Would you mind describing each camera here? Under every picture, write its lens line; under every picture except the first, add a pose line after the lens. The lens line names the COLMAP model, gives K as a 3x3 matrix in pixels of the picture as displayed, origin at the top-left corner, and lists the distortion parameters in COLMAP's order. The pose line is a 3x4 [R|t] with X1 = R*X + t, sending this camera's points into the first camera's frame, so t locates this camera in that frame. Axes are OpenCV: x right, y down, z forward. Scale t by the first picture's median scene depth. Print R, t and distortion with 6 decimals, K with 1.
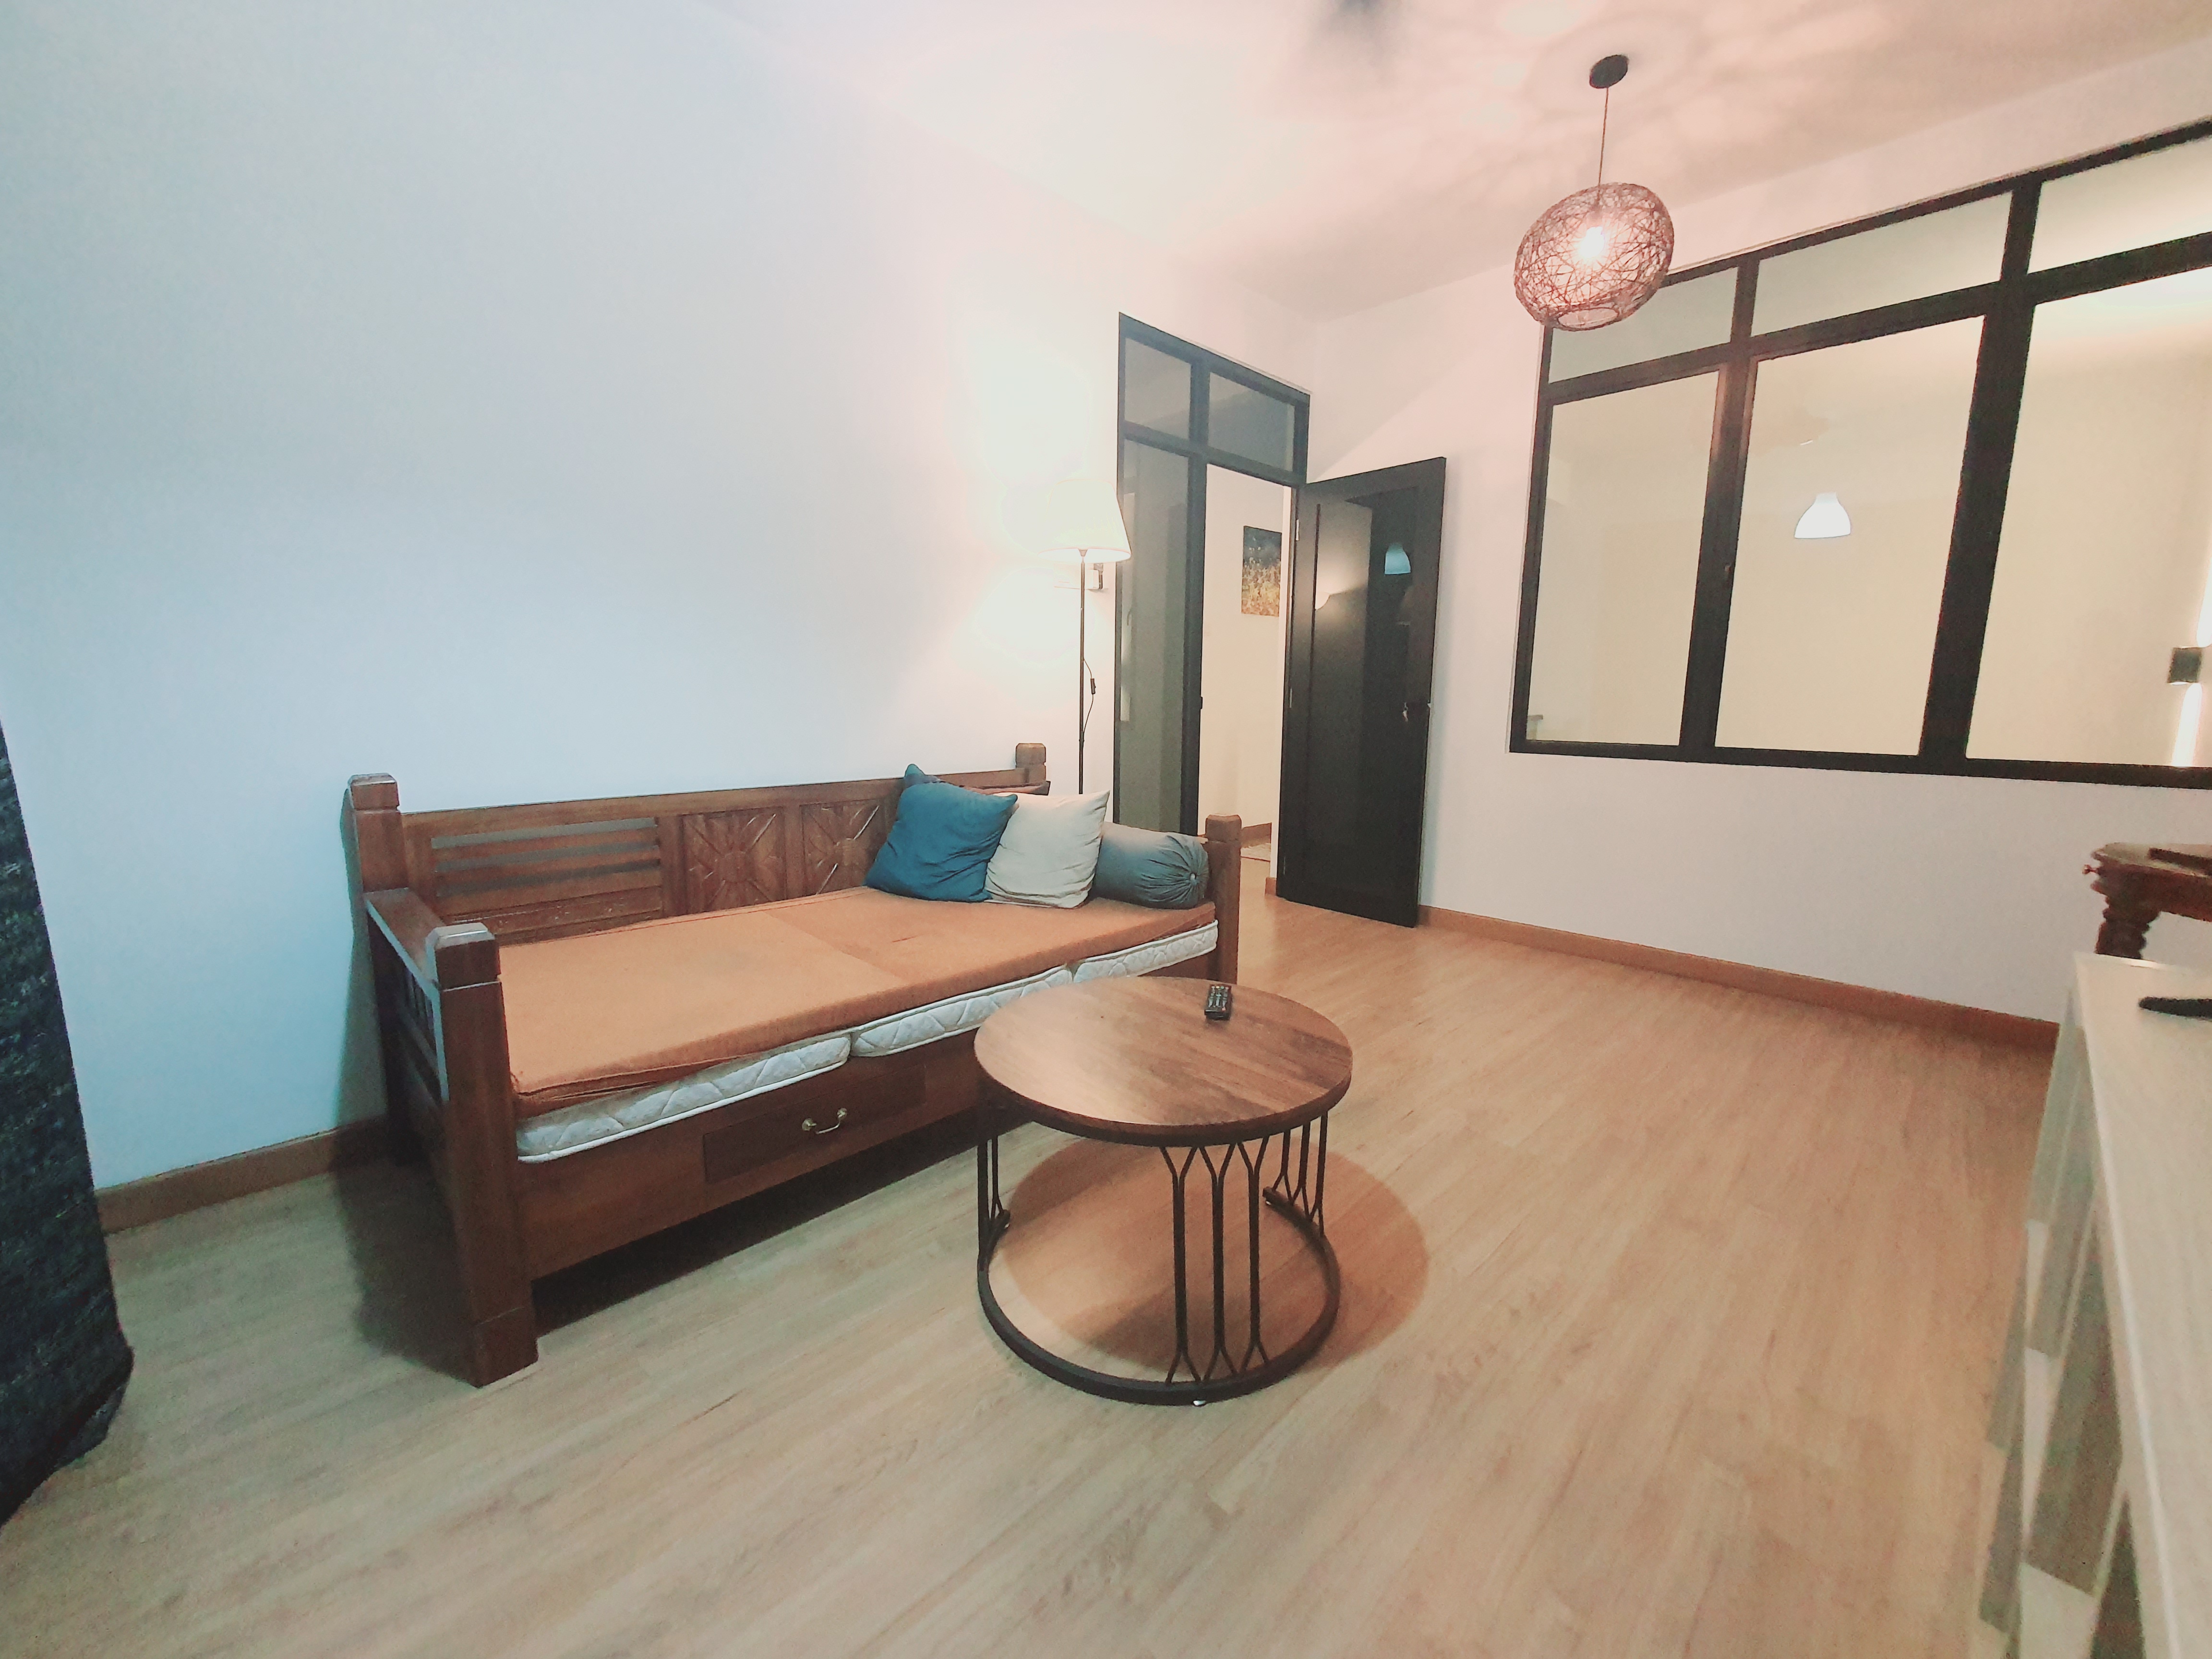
lens RADIAL K [[879.6, 0, 1107.9], [0, 879.6, 817.2], [0, 0, 1]] dist [-0.000529, -0.000957]
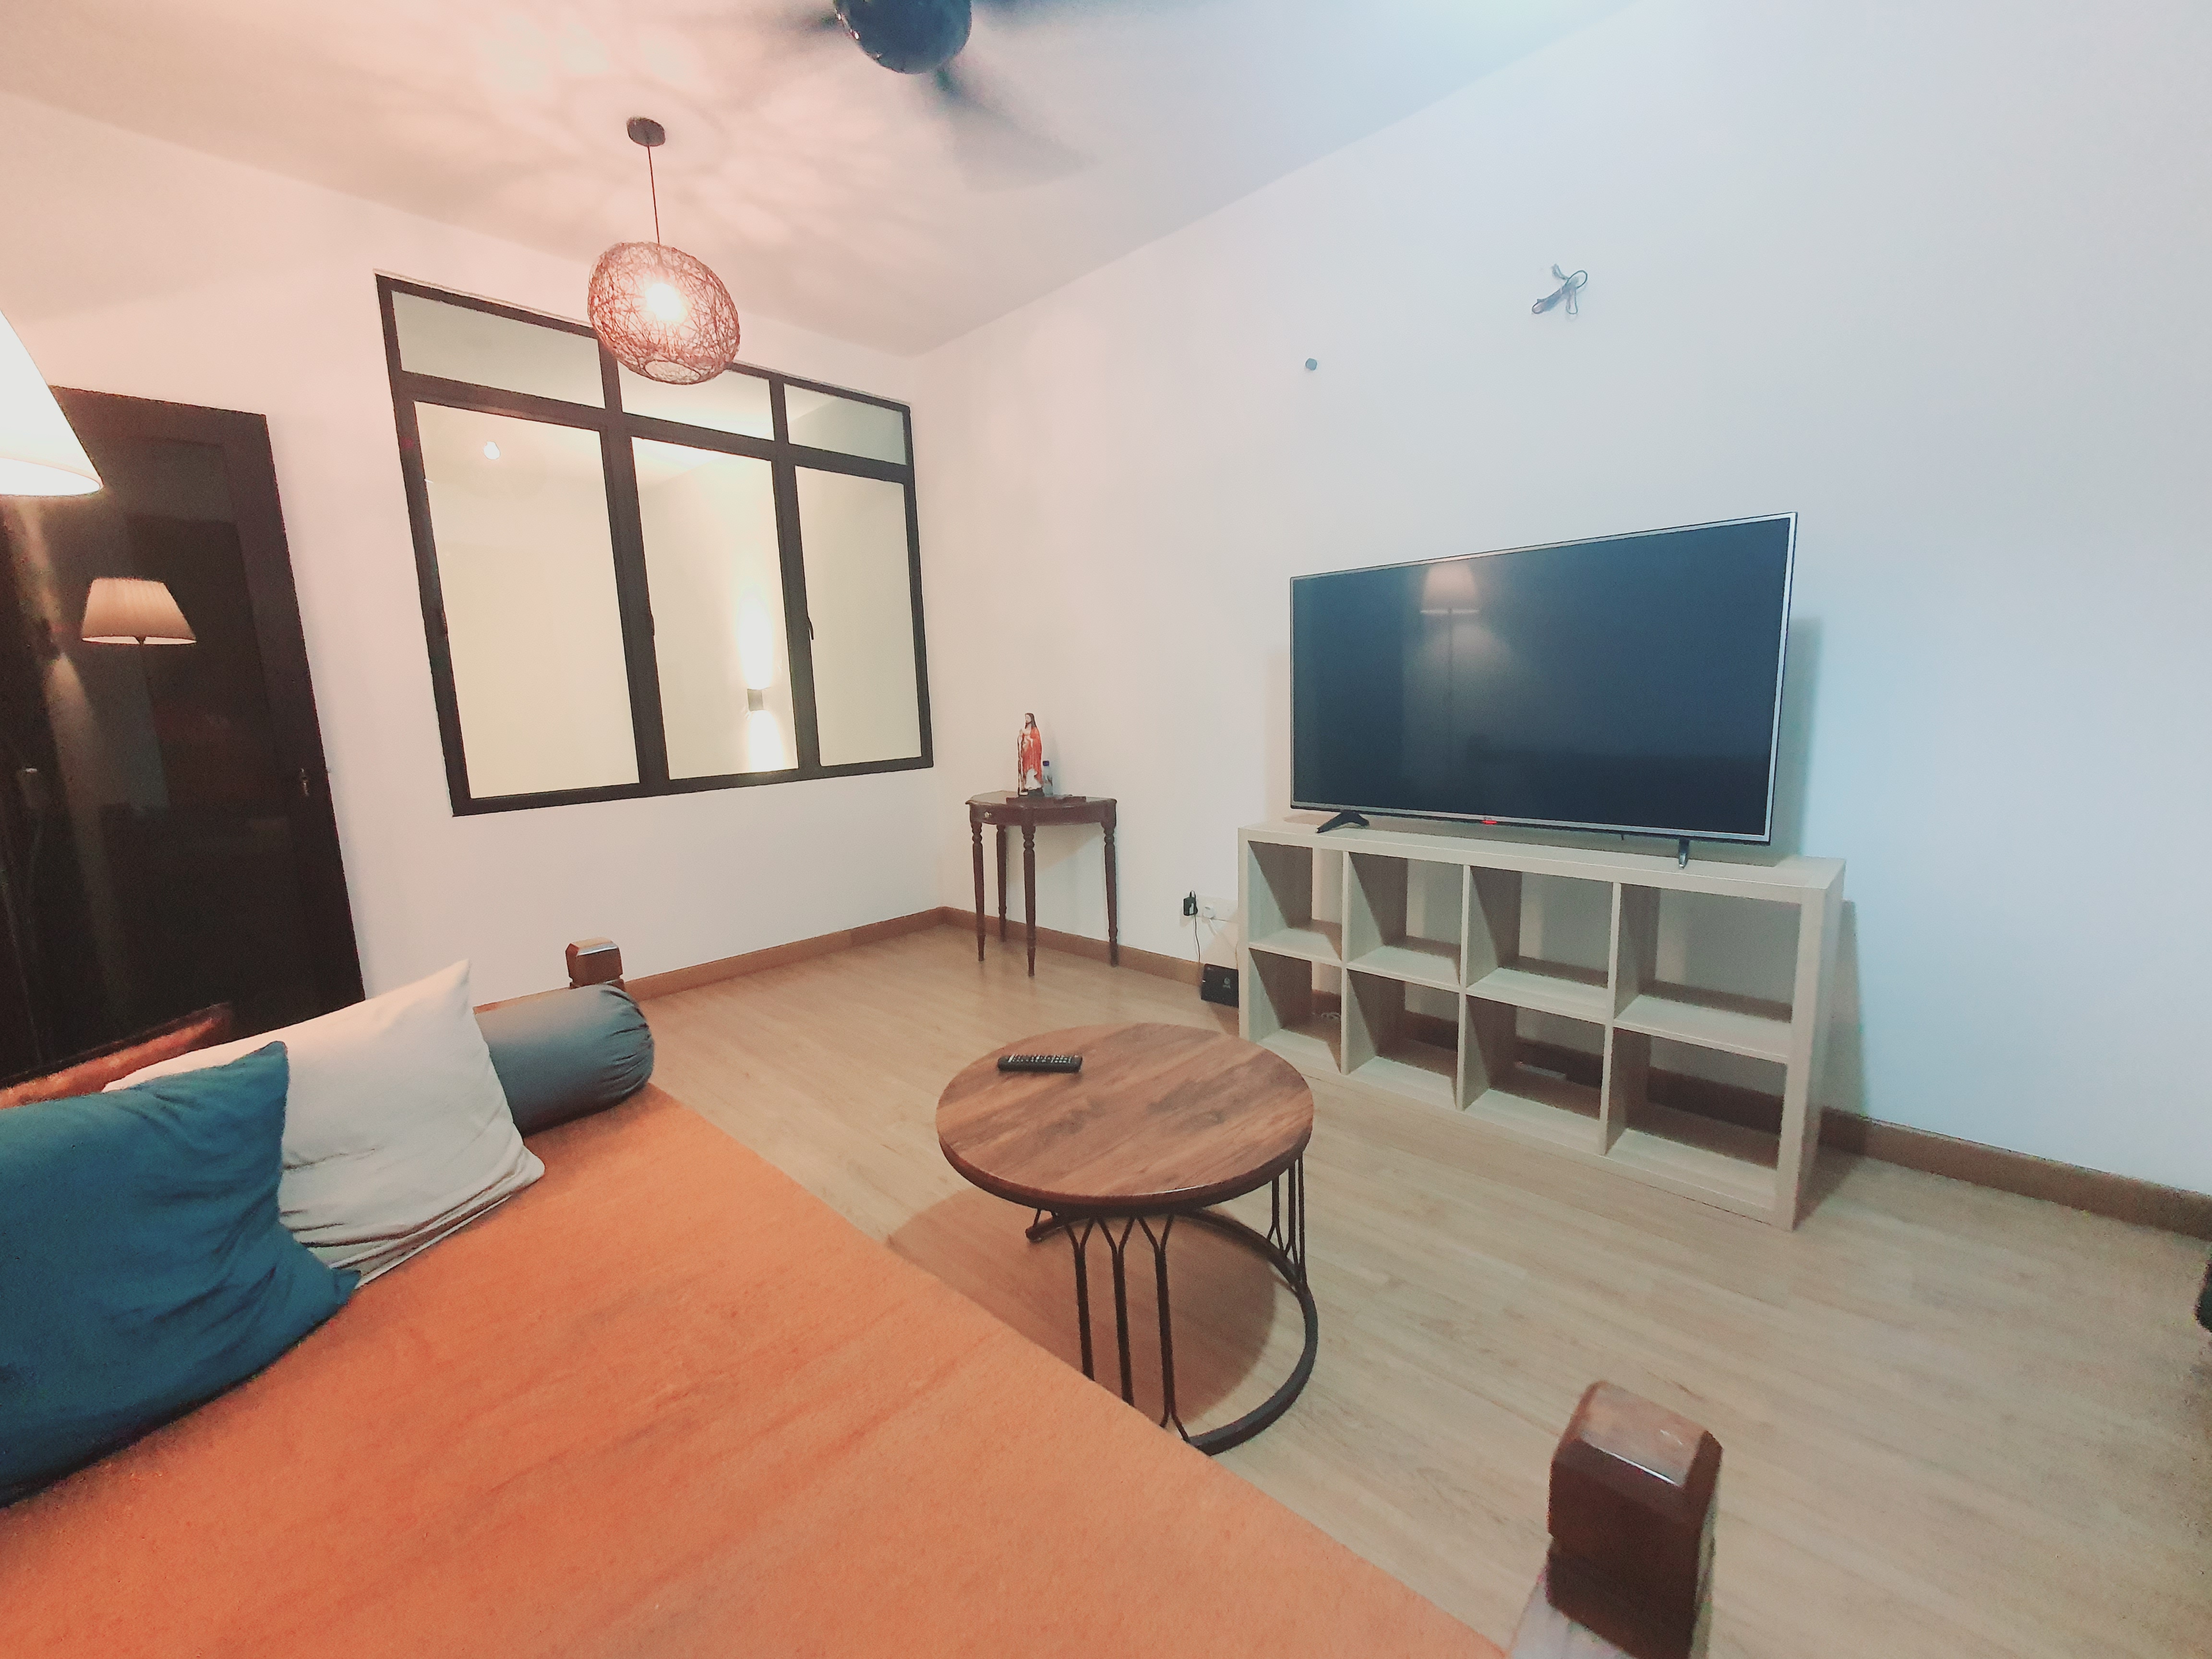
lens RADIAL K [[879.6, 0, 1102.8], [0, 879.6, 826.2], [0, 0, 1]] dist [-0.000529, -0.000957]
pose [[-0.021360, -0.158445, 0.987137, -0.518755], [0.181078, 0.970419, 0.159680, -0.123506], [-0.983237, 0.182159, 0.007963, 0.566713]]
